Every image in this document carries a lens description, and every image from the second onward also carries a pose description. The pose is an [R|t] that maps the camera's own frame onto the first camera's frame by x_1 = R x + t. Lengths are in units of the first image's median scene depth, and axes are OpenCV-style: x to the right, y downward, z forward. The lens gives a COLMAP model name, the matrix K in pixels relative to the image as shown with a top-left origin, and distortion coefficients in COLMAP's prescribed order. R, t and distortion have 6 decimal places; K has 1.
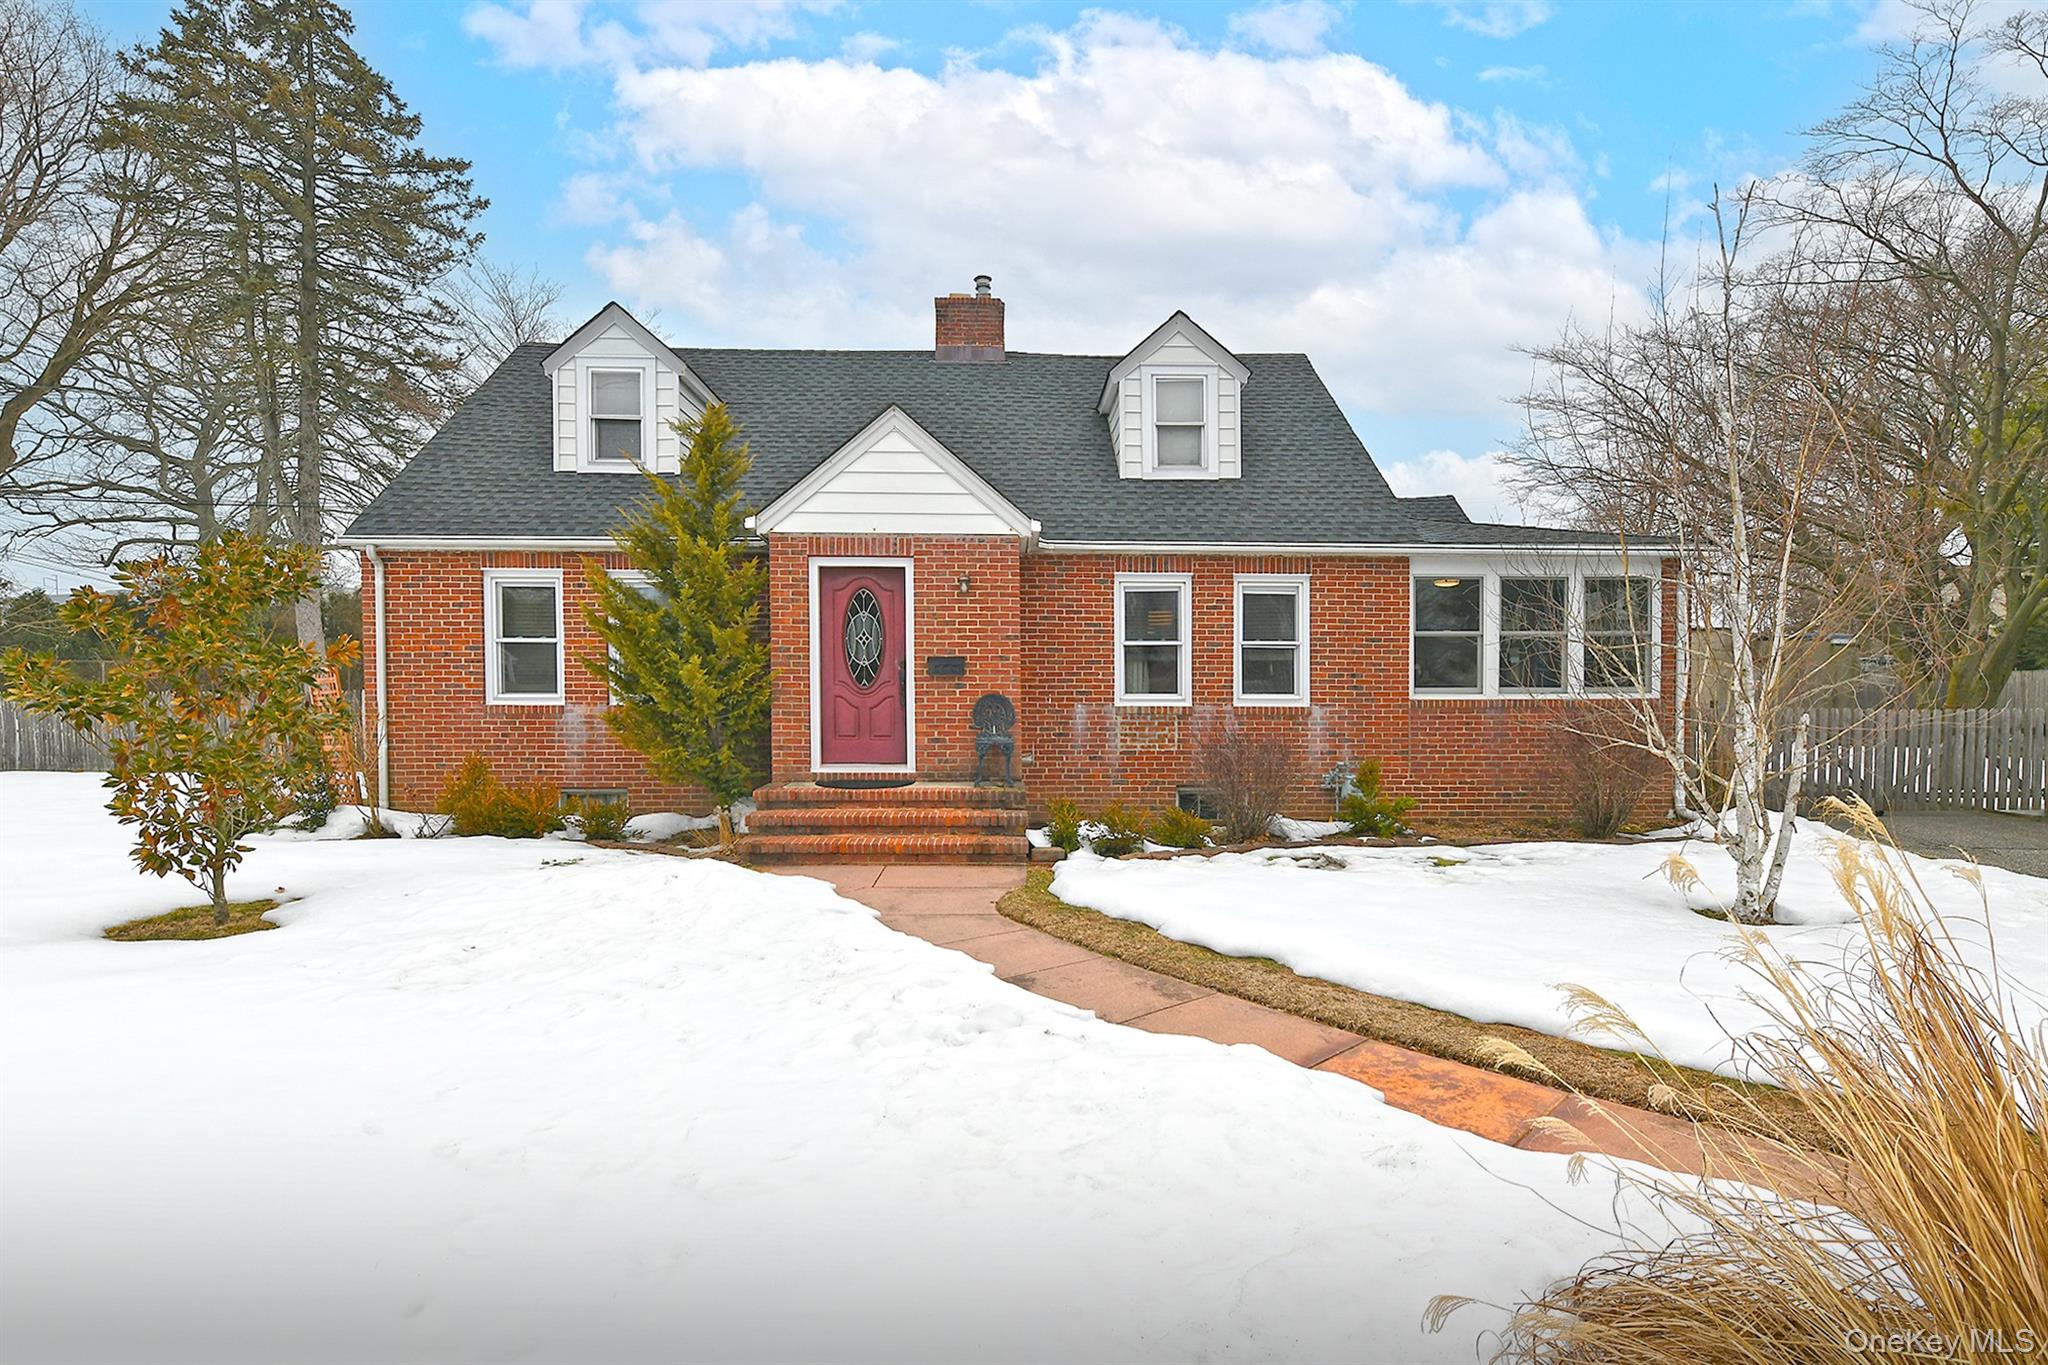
lens RADIAL K [[1000.5, 0, 1025.8], [0, 1000.5, 686.6], [0, 0, 1]] dist [-0.000103, 0.000000]
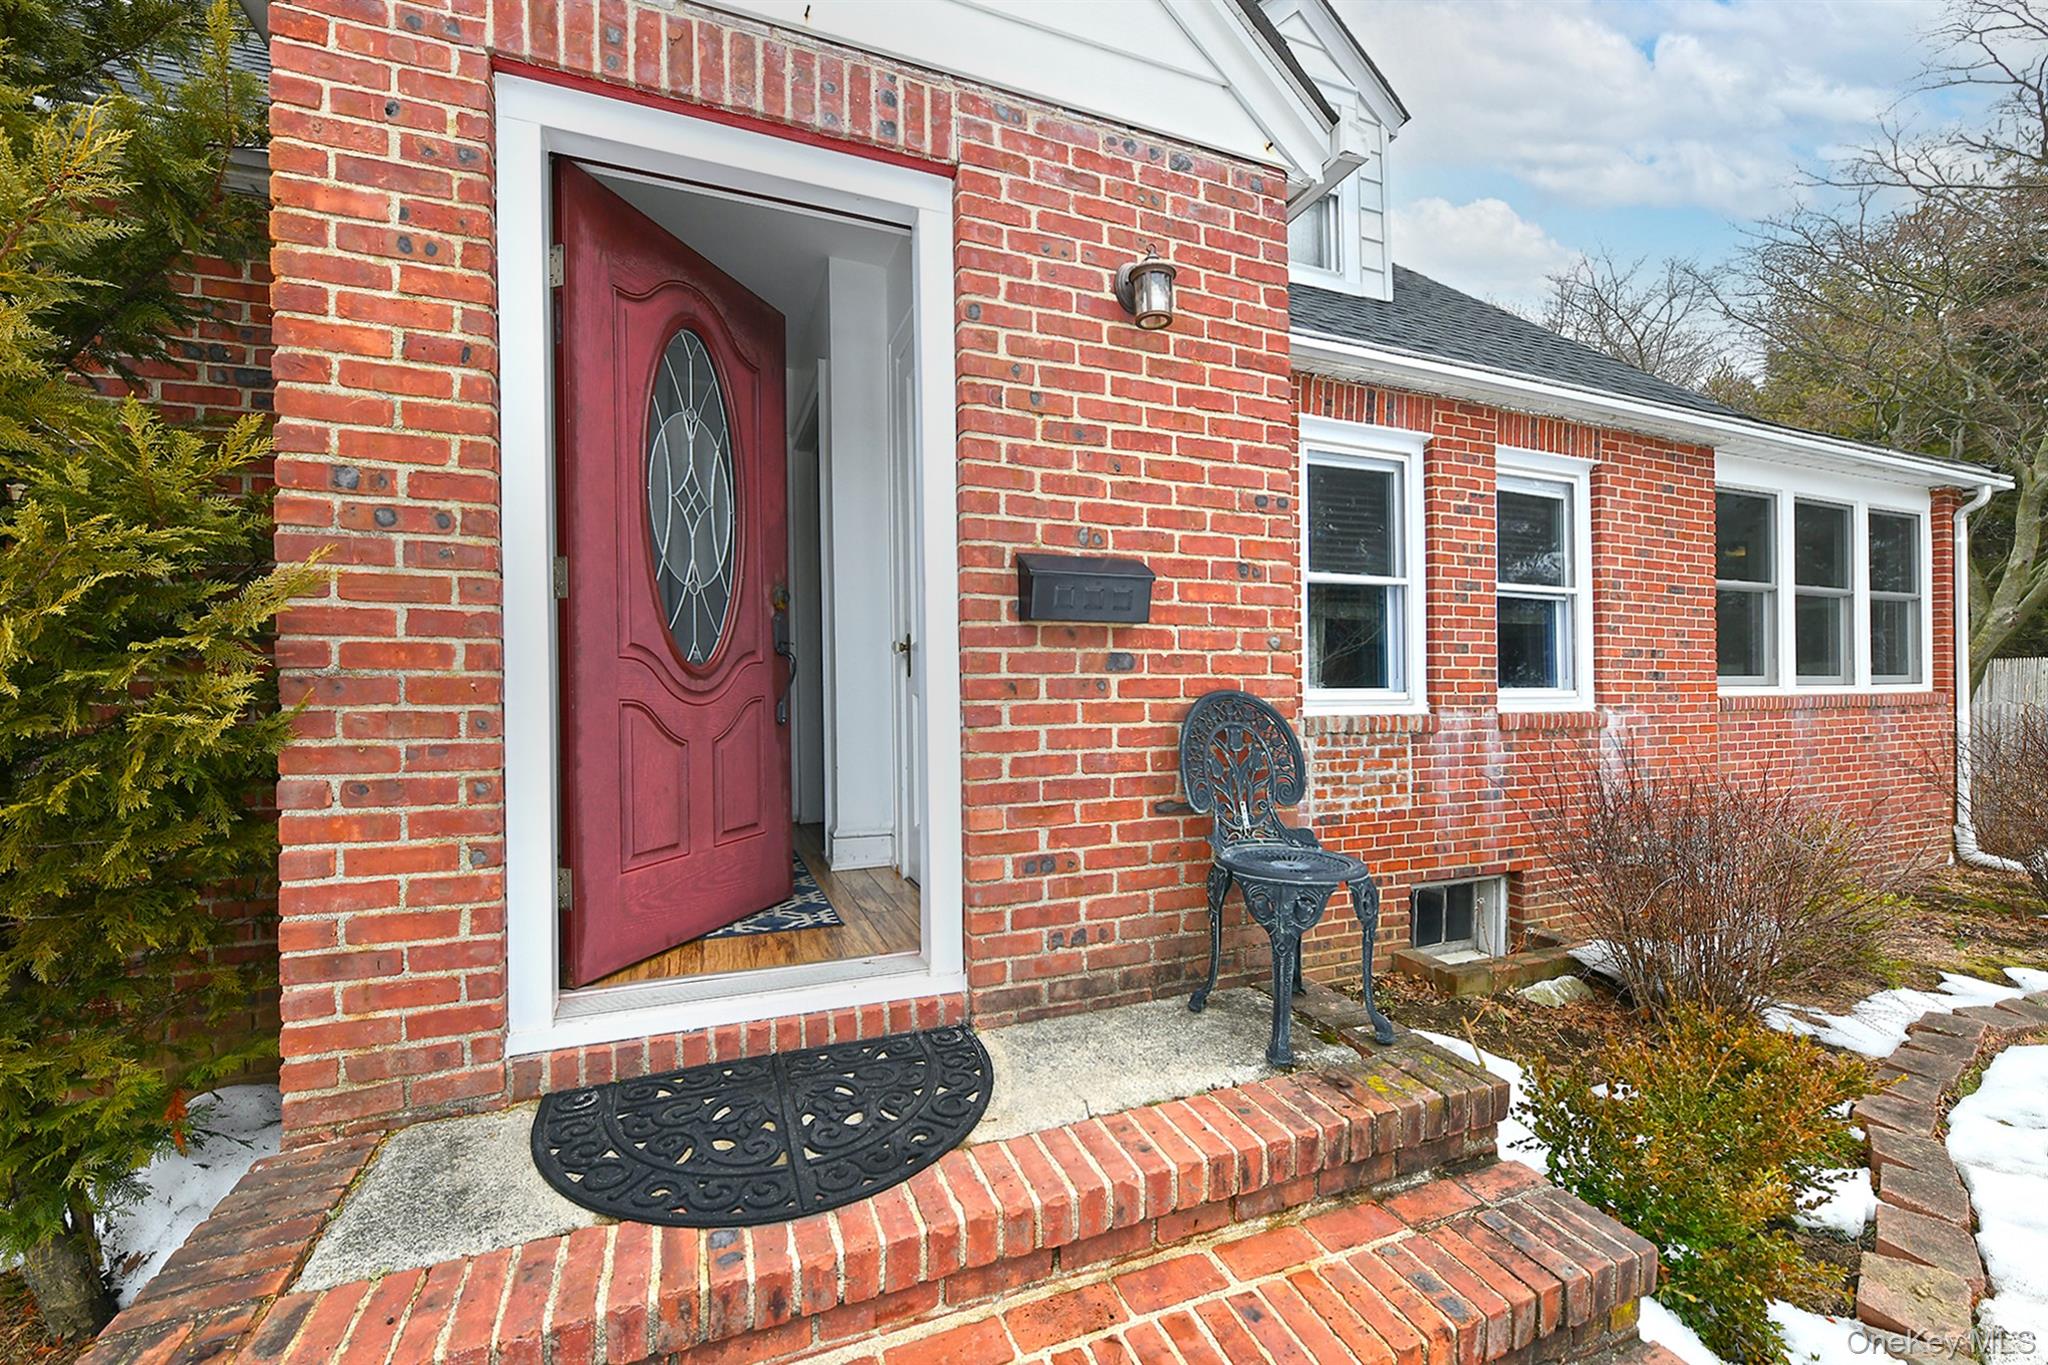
lens RADIAL K [[831.8, 0, 1020.4], [0, 831.8, 681.6], [0, 0, 1]] dist [-0.000642, -0.000201]
pose [[0.936553, -0.002626, 0.350516, -0.173658], [0.003605, 0.999991, -0.002140, 0.005083], [-0.350507, 0.003267, 0.936554, 0.791324]]
